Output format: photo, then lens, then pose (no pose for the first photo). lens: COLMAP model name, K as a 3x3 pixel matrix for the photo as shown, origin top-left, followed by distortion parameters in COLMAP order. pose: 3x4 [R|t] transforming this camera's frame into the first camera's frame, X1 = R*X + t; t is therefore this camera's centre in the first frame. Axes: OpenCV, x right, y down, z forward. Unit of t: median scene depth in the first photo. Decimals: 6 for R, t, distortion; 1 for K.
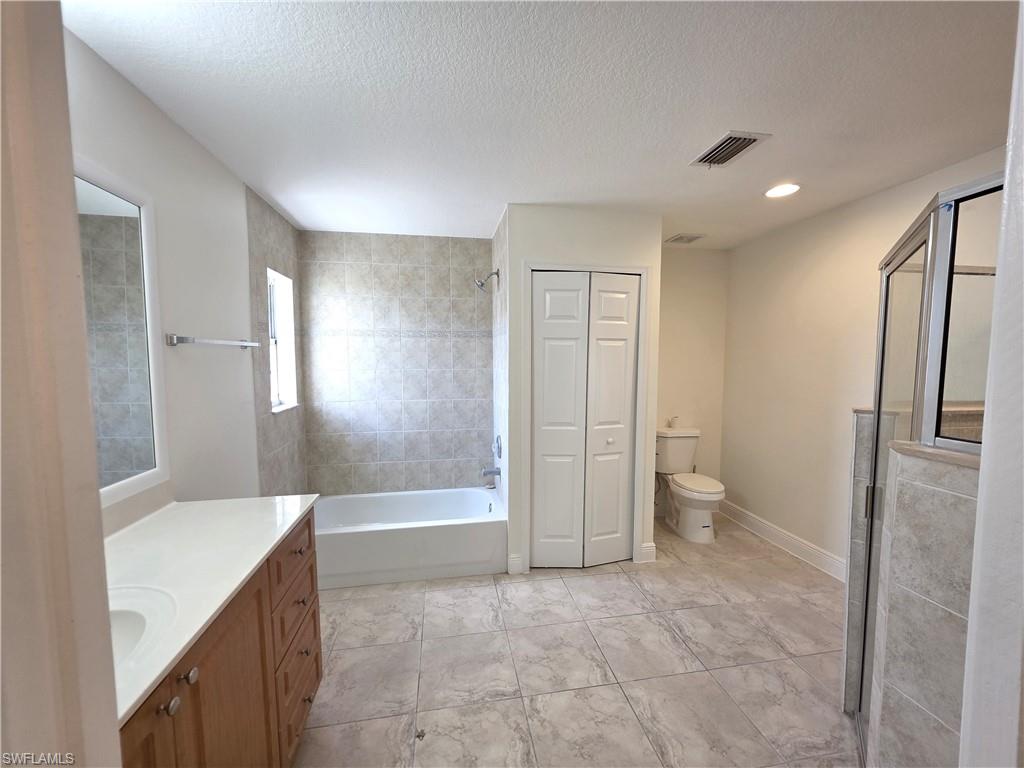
lens RADIAL K [[411.7, 0, 512.7], [0, 411.7, 387.1], [0, 0, 1]] dist [0.003579, 0.000657]
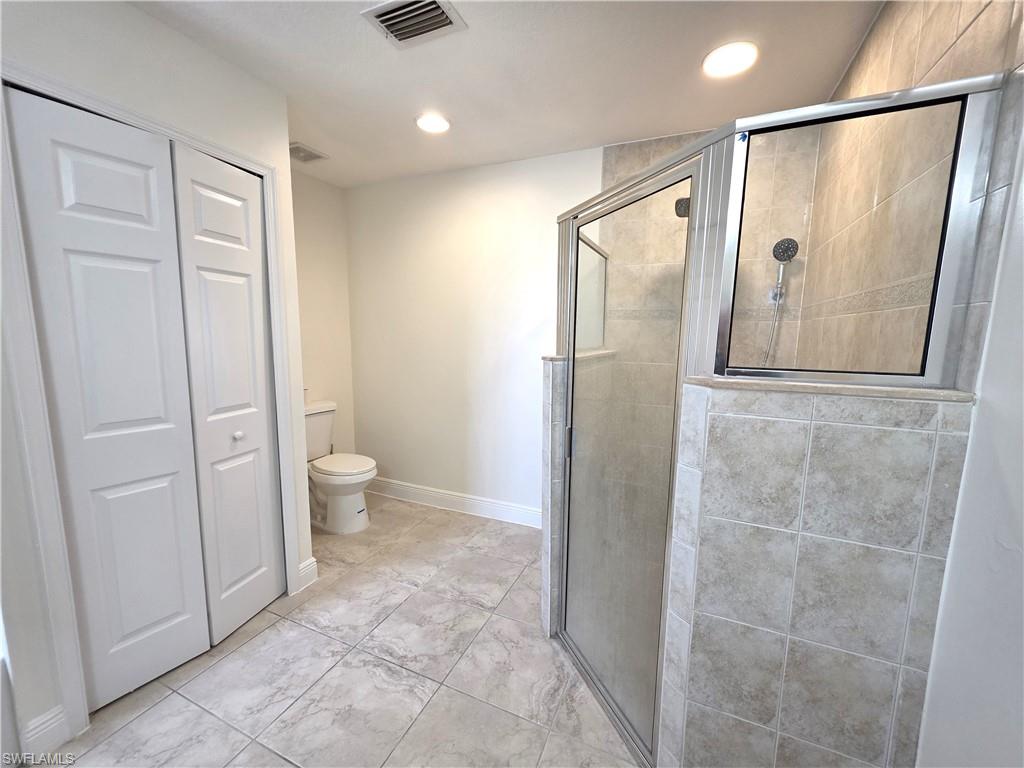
lens RADIAL K [[411.7, 0, 513.0], [0, 411.7, 390.1], [0, 0, 1]] dist [0.003579, 0.000657]
pose [[0.552718, -0.107827, 0.826363, -0.054316], [0.044706, 0.994003, 0.099800, 0.018571], [-0.832168, -0.018218, 0.554224, 0.338724]]
